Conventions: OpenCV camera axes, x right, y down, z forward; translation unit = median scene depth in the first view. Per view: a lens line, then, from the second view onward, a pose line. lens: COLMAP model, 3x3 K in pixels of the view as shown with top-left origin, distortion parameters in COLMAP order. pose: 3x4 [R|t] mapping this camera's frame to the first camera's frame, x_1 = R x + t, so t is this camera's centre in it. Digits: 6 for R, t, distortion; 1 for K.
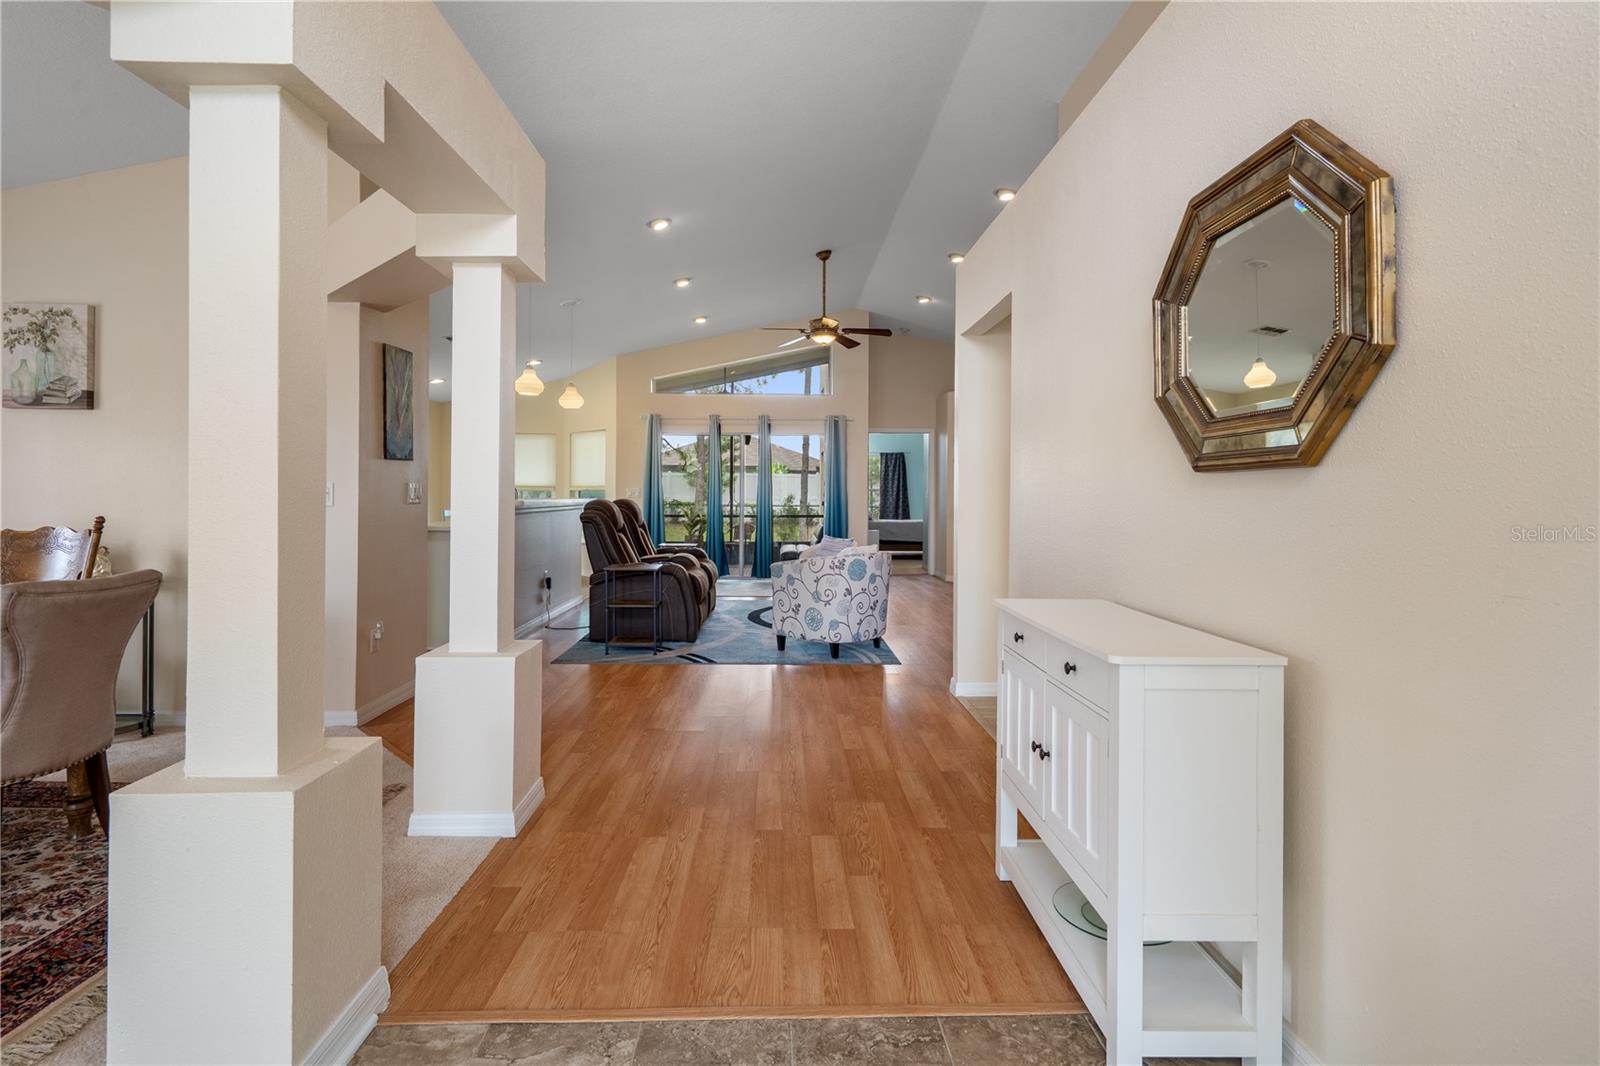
lens RADIAL K [[756.1, 0, 781.0], [0, 756.1, 496.7], [0, 0, 1]] dist [-0.006007, -0.001269]
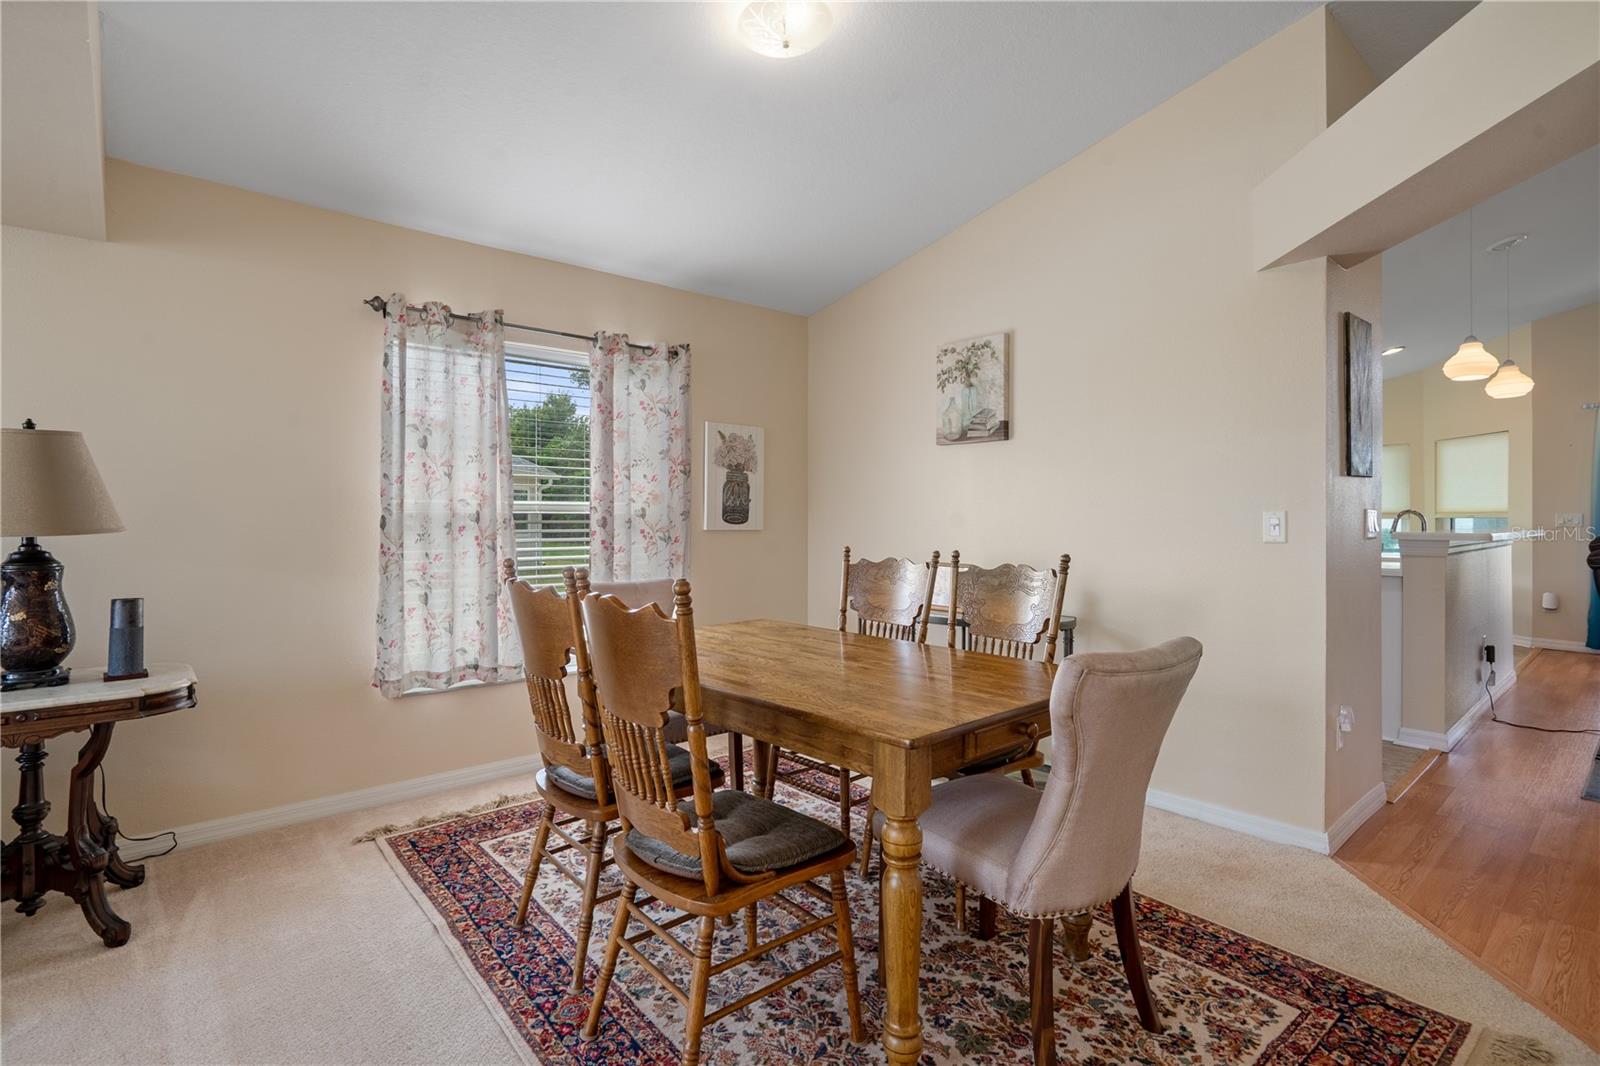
lens RADIAL K [[743.0, 0, 826.1], [0, 743.0, 523.9], [0, 0, 1]] dist [0.000496, 0.001488]
pose [[0.662207, -0.005100, -0.749304, -0.355398], [0.003664, 0.999987, -0.003568, -0.004926], [0.749312, -0.000383, 0.662217, 0.188362]]
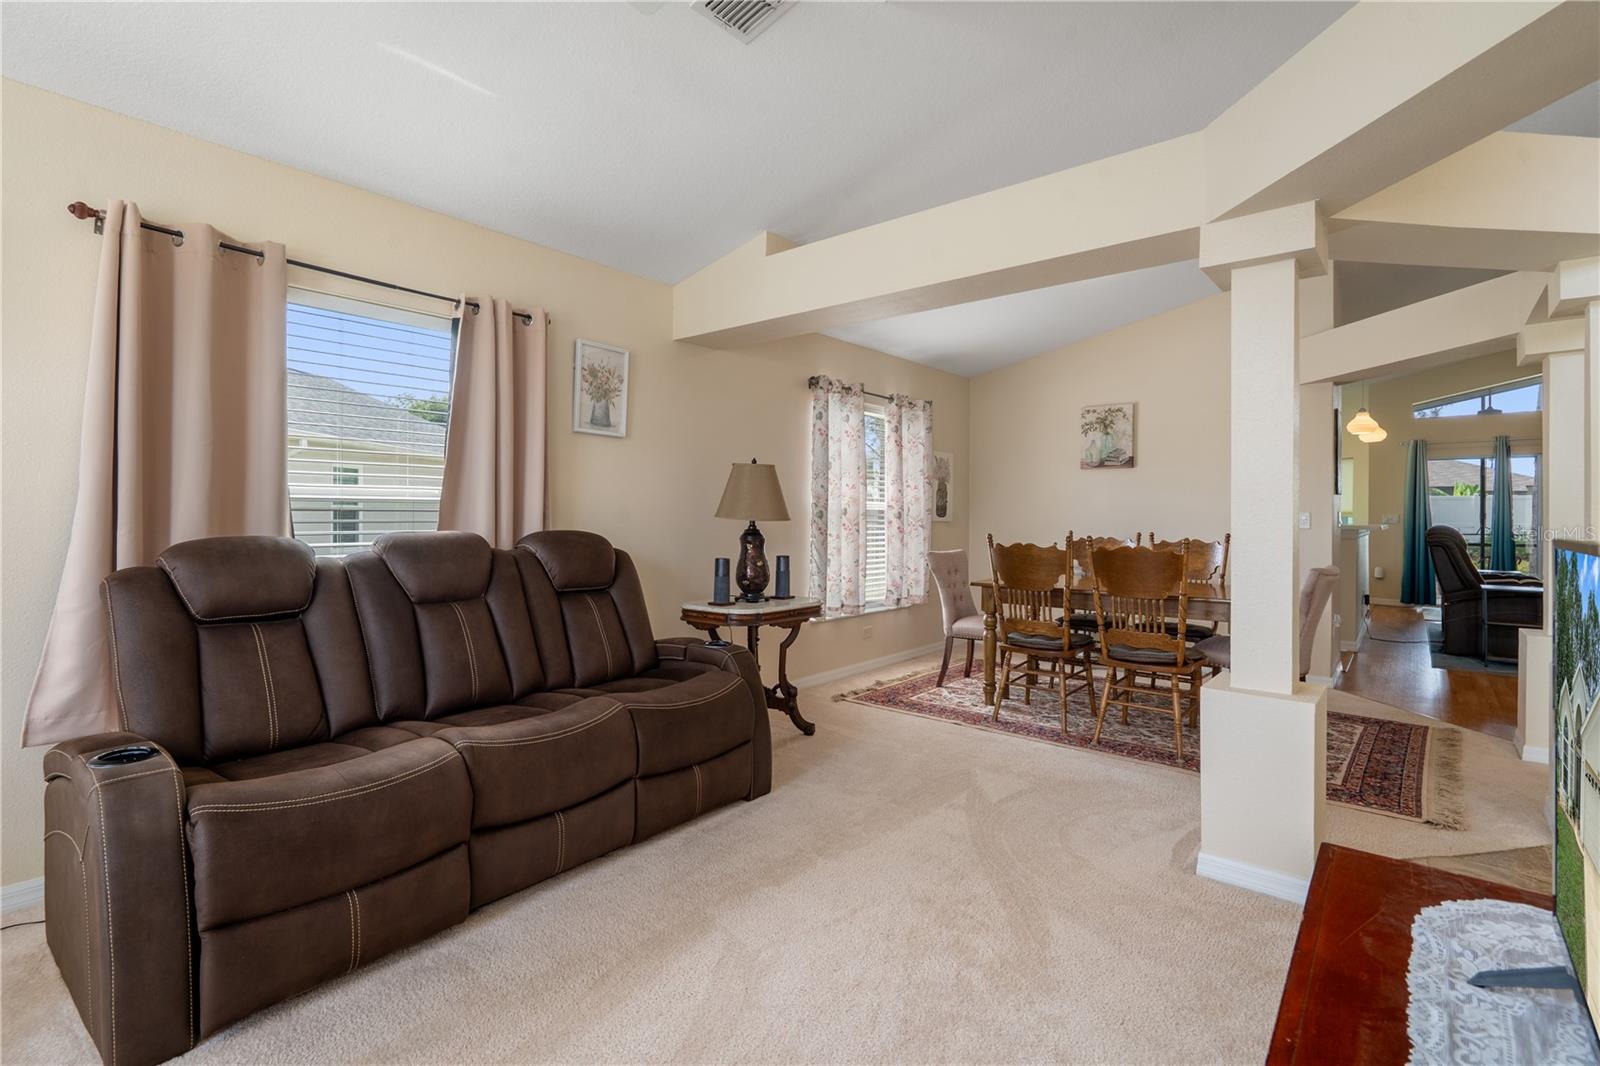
lens RADIAL K [[743.0, 0, 829.8], [0, 743.0, 507.0], [0, 0, 1]] dist [0.000496, 0.001488]
pose [[0.785752, -0.008990, -0.618477, -0.444539], [-0.003003, 0.999827, -0.018348, -0.000567], [0.618535, 0.016274, 0.785589, -0.669553]]
